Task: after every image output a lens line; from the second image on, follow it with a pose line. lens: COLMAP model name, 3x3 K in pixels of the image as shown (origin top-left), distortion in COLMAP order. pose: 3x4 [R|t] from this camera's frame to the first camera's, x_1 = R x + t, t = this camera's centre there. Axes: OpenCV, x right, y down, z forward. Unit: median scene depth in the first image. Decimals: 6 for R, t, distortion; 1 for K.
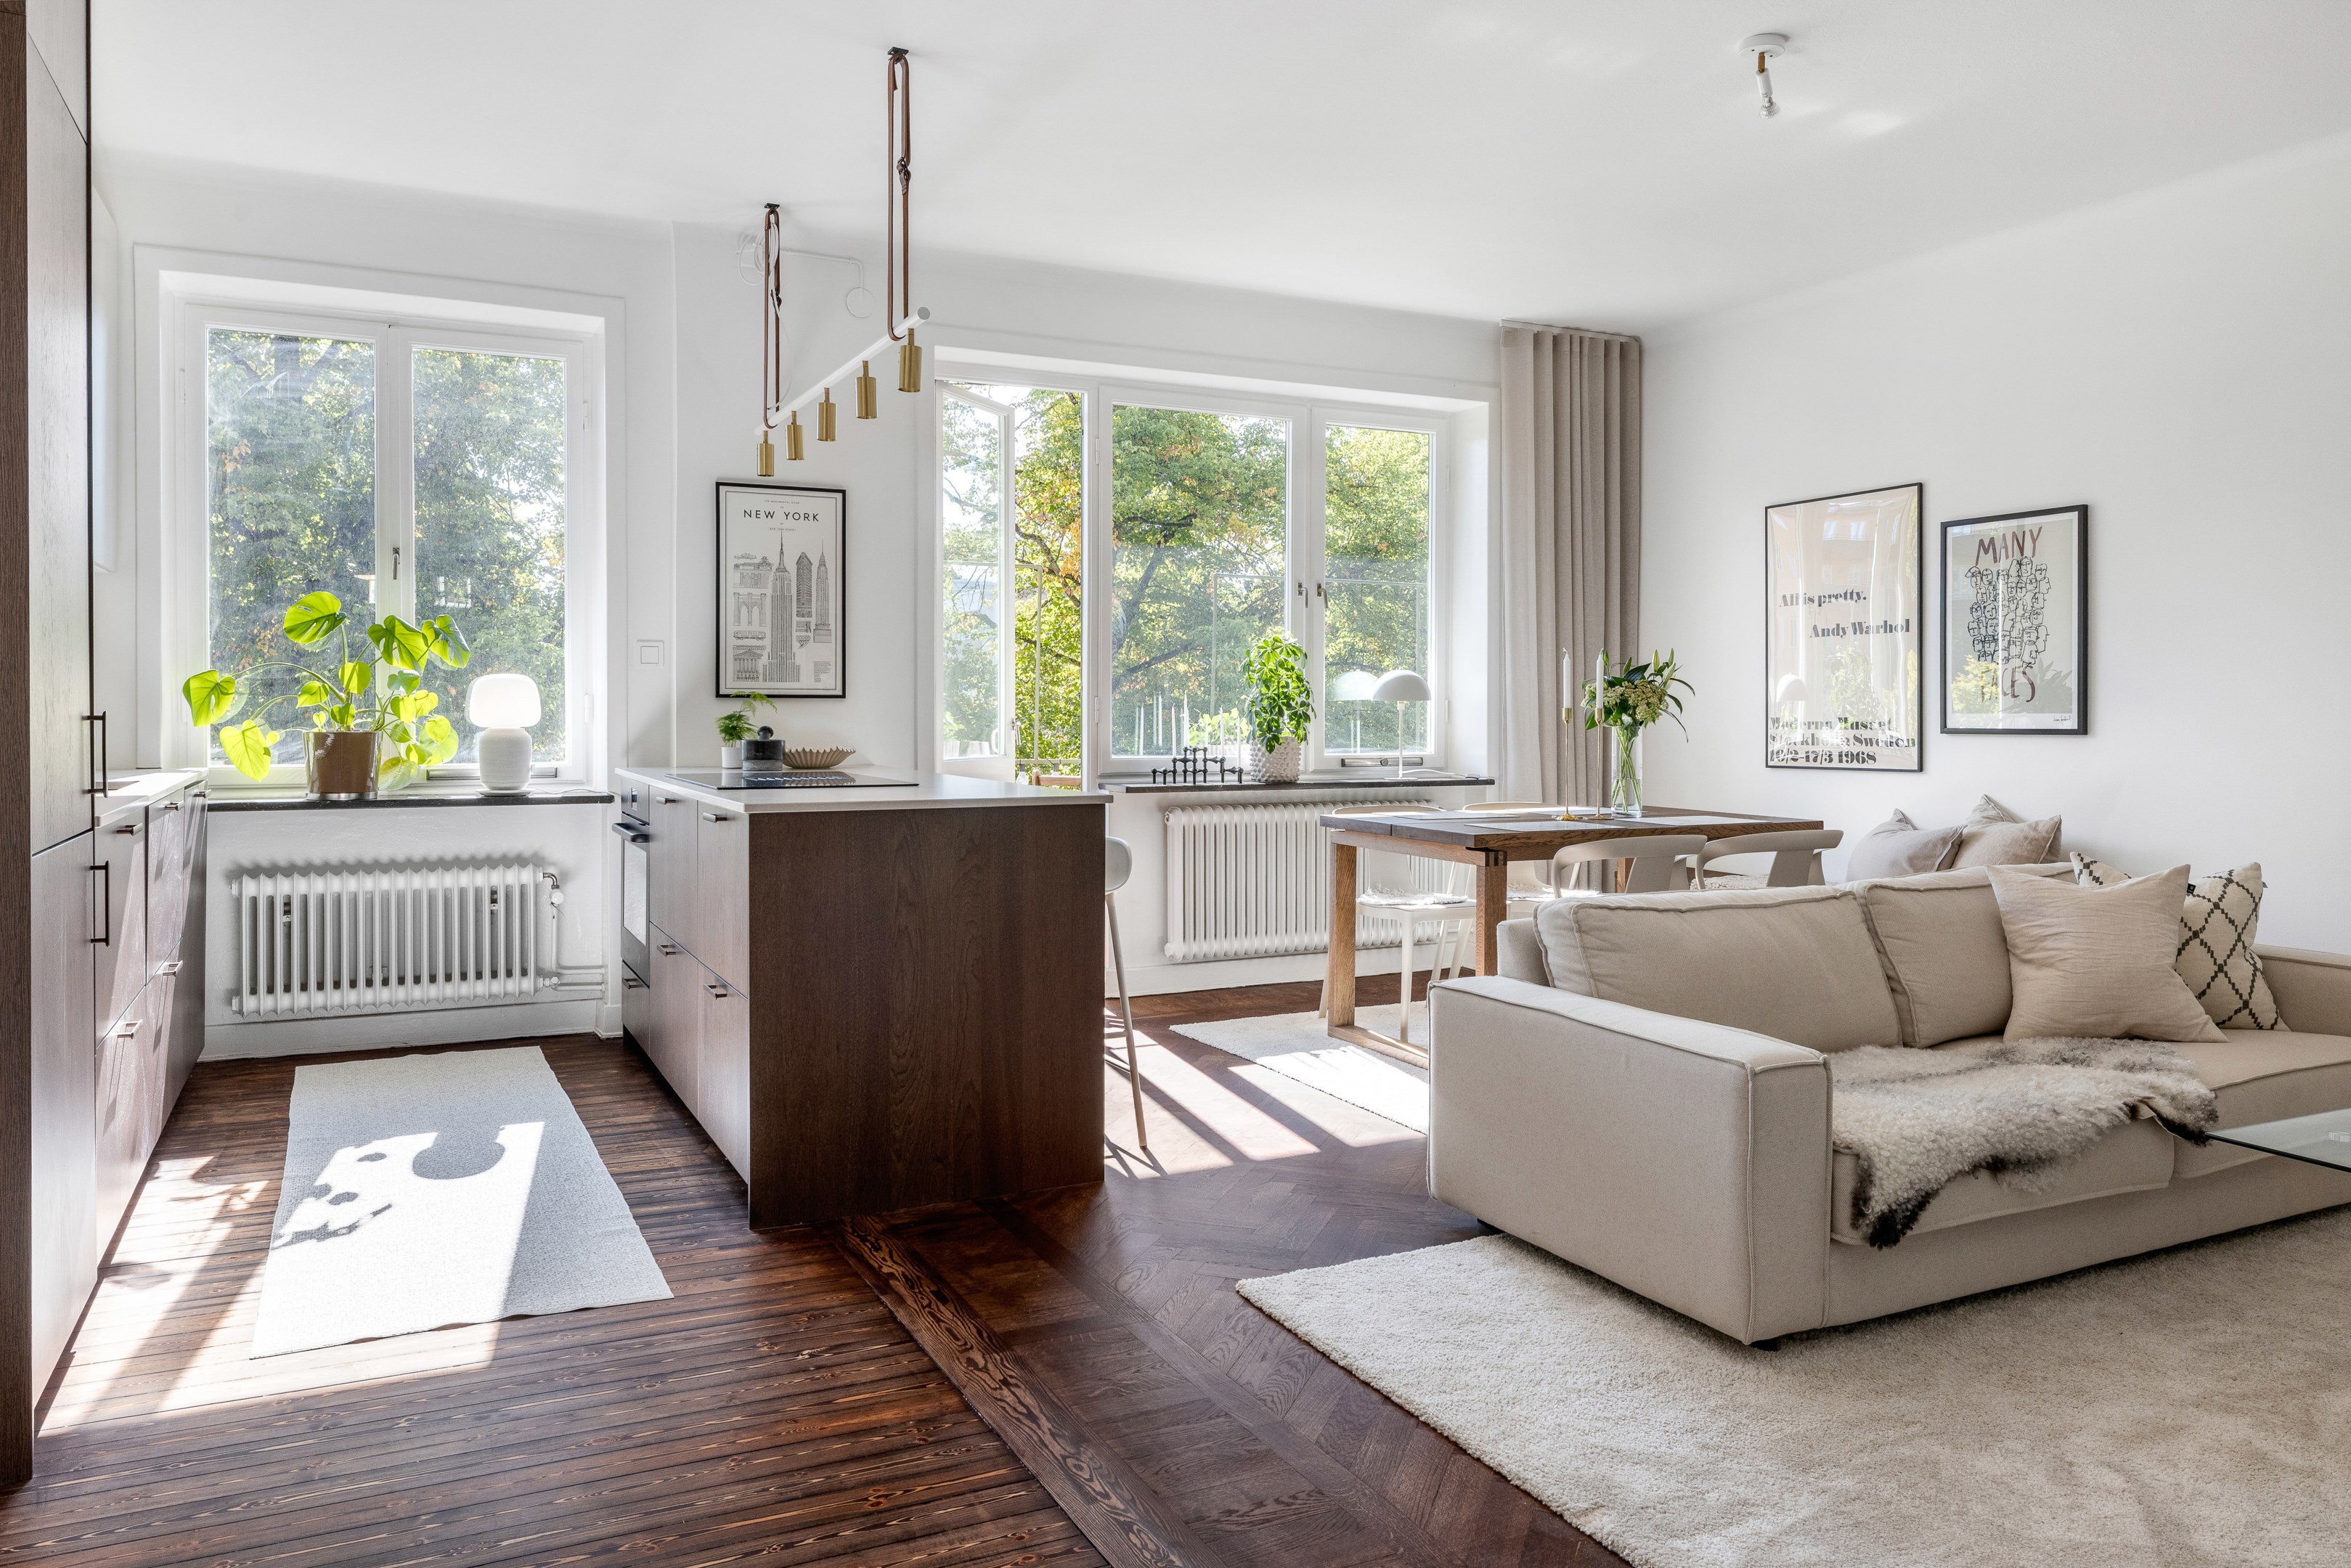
lens RADIAL K [[1643.1, 0, 1195.2], [0, 1643.1, 725.2], [0, 0, 1]] dist [-0.001390, 0.002395]
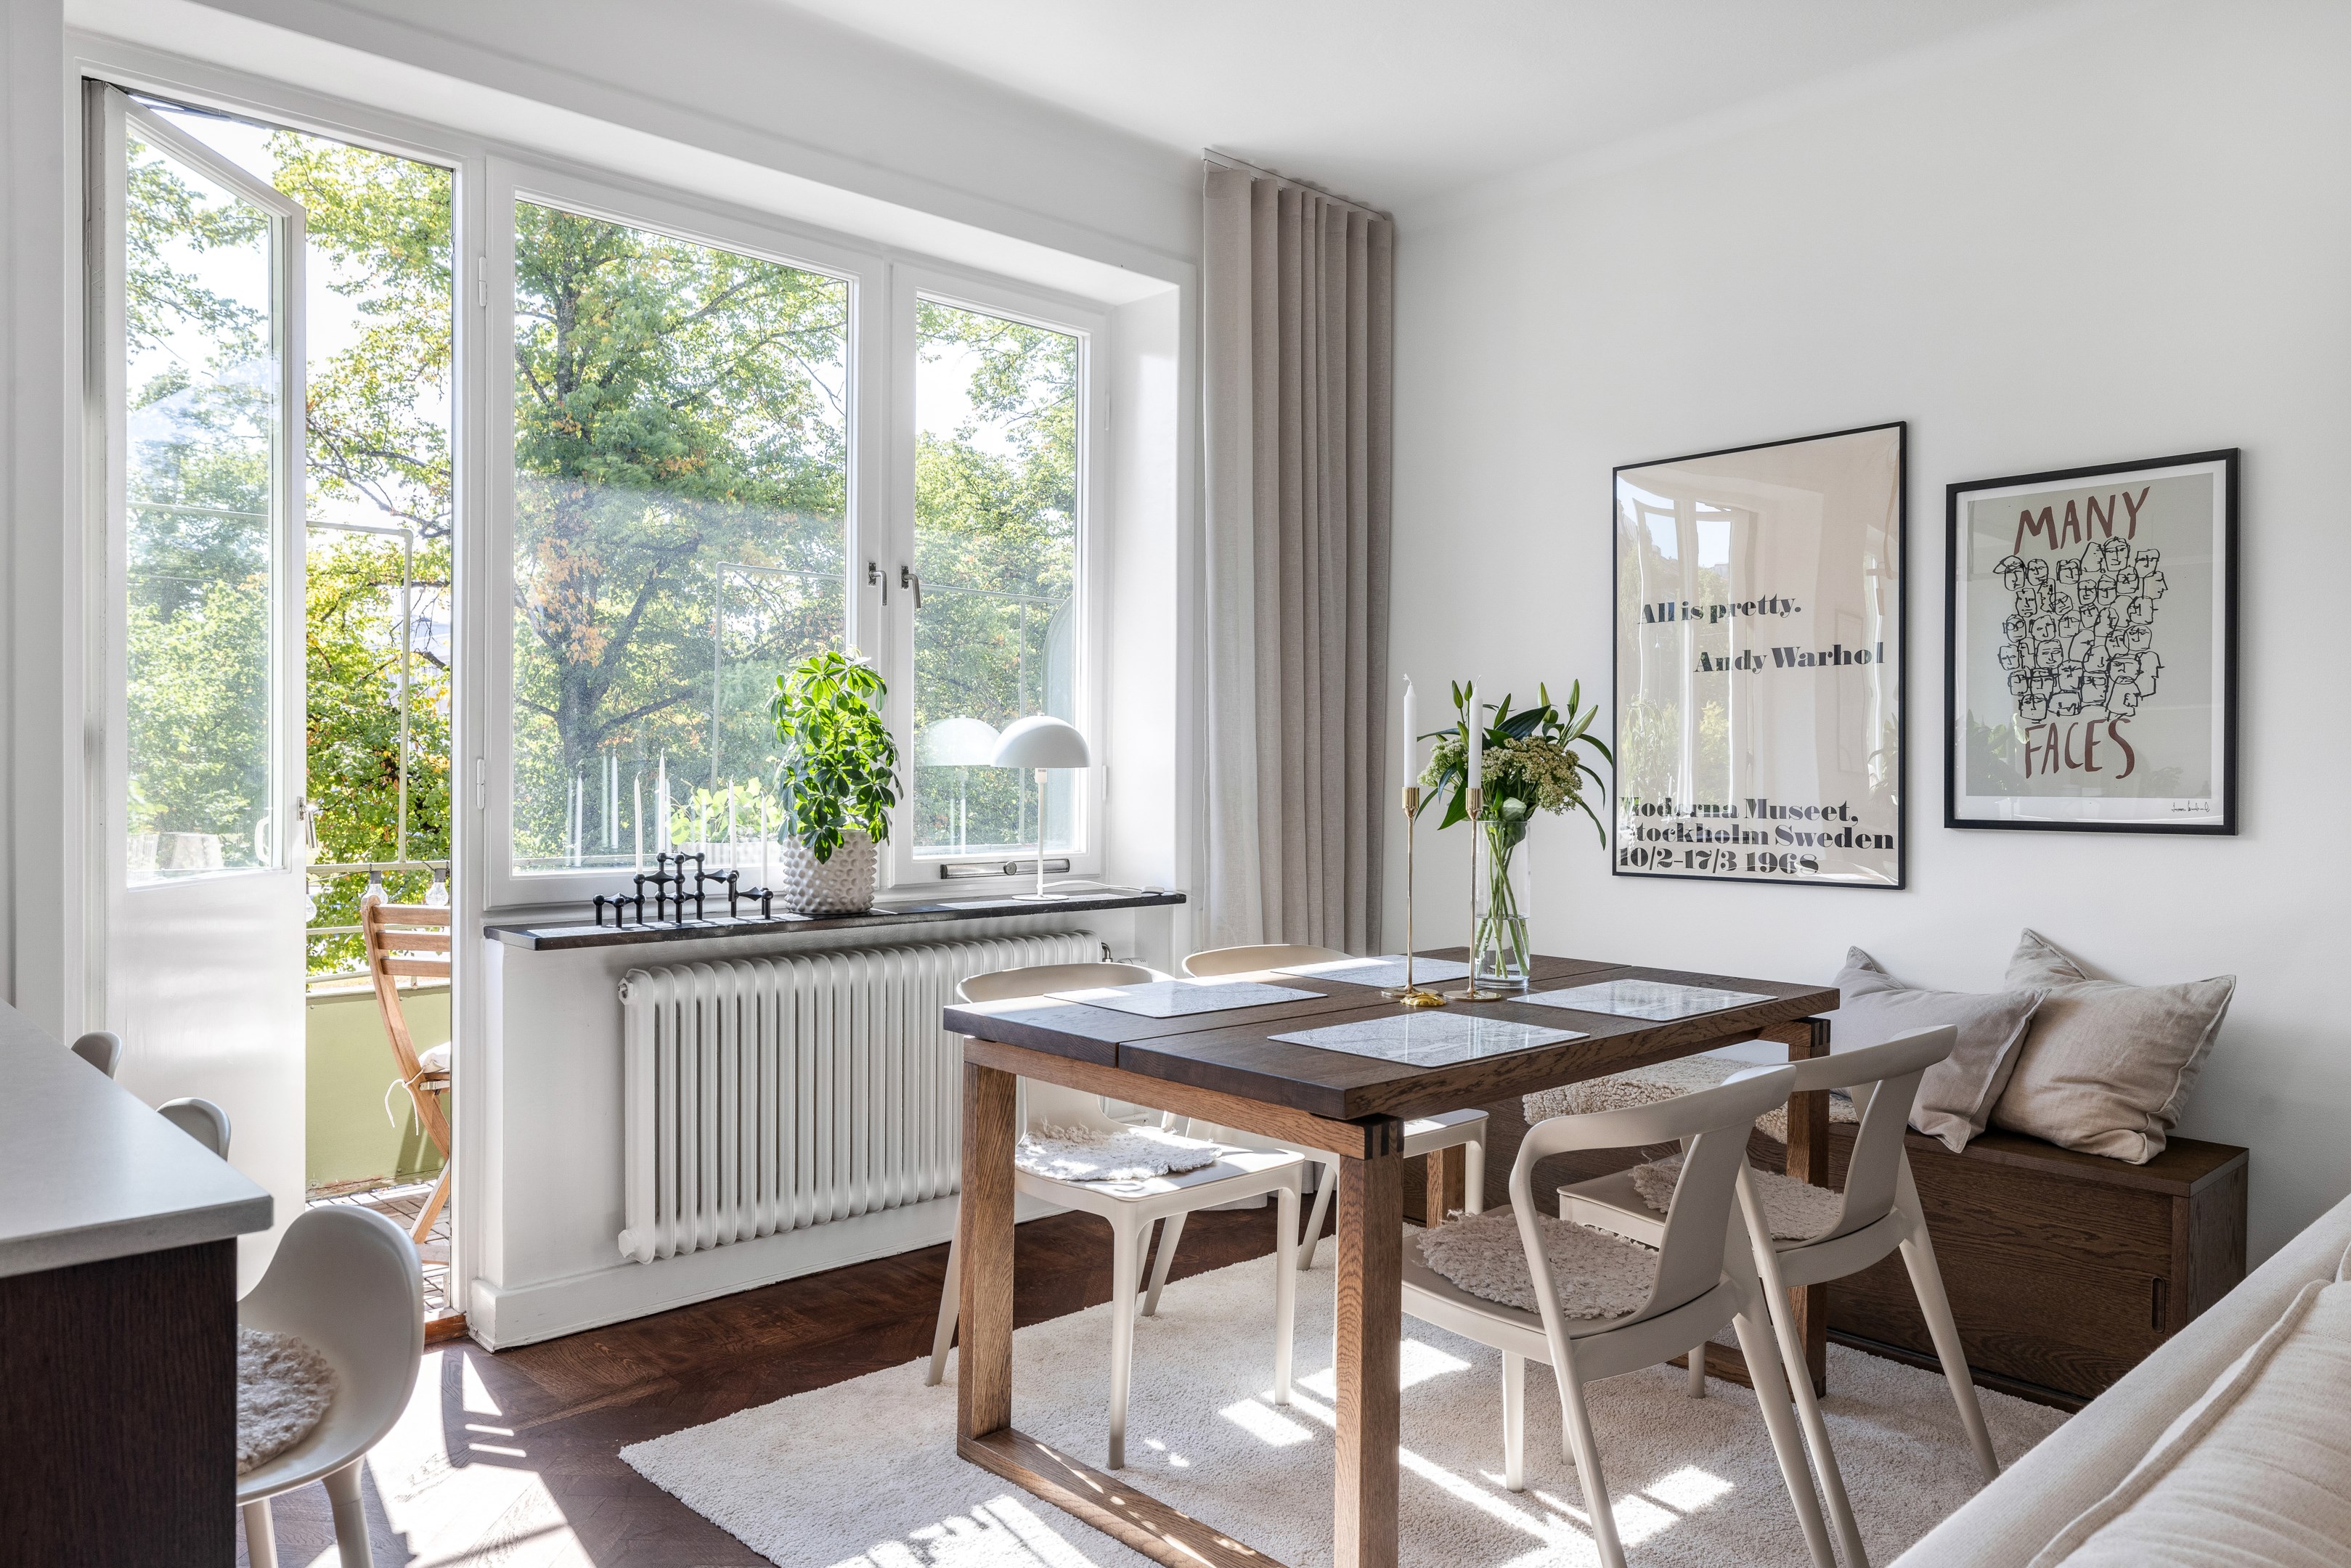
lens RADIAL K [[1596.7, 0, 1168.3], [0, 1596.7, 783.9], [0, 0, 1]] dist [-0.000521, -0.000581]
pose [[0.959176, 0.001700, 0.282803, 0.006042], [-0.002172, 0.999997, 0.001354, -0.011996], [-0.282800, -0.001913, 0.959177, 0.526774]]
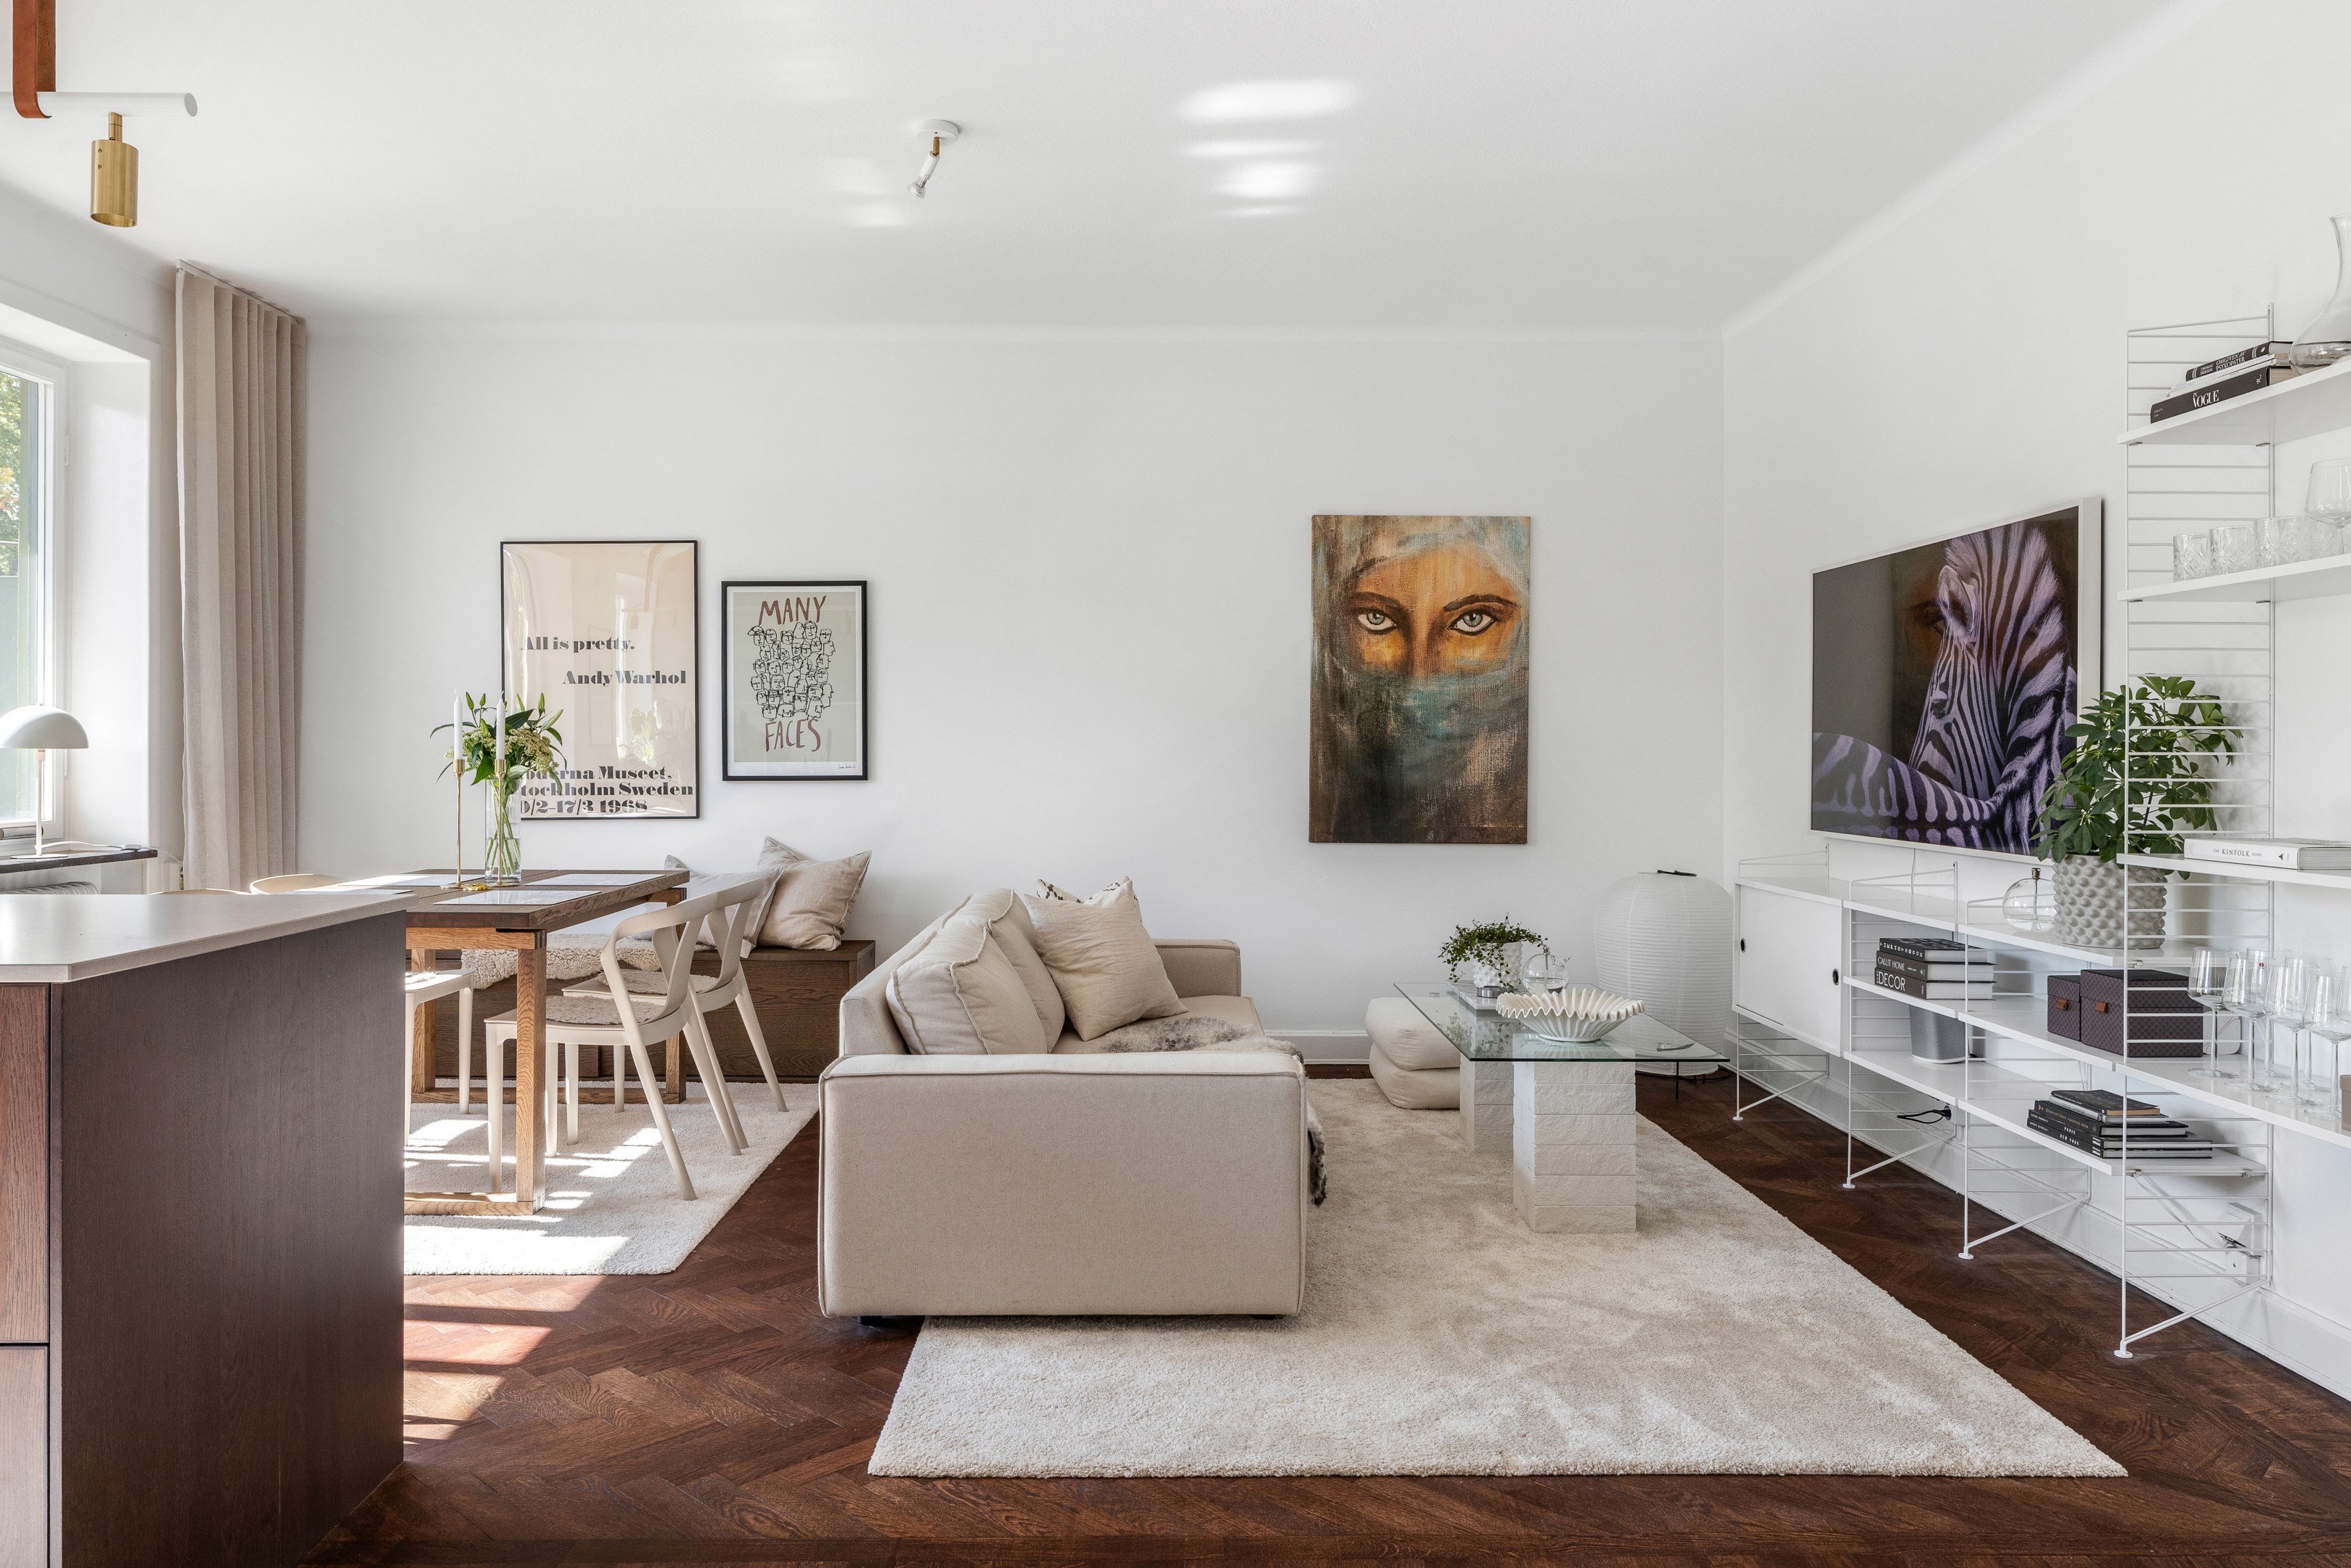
lens RADIAL K [[1618.4, 0, 1179.5], [0, 1618.4, 753.1], [0, 0, 1]] dist [-0.002847, 0.002811]
pose [[0.430869, -0.002456, 0.902411, -0.371167], [0.008622, 0.999962, -0.001395, -0.009190], [-0.902373, 0.008382, 0.430874, 0.296493]]
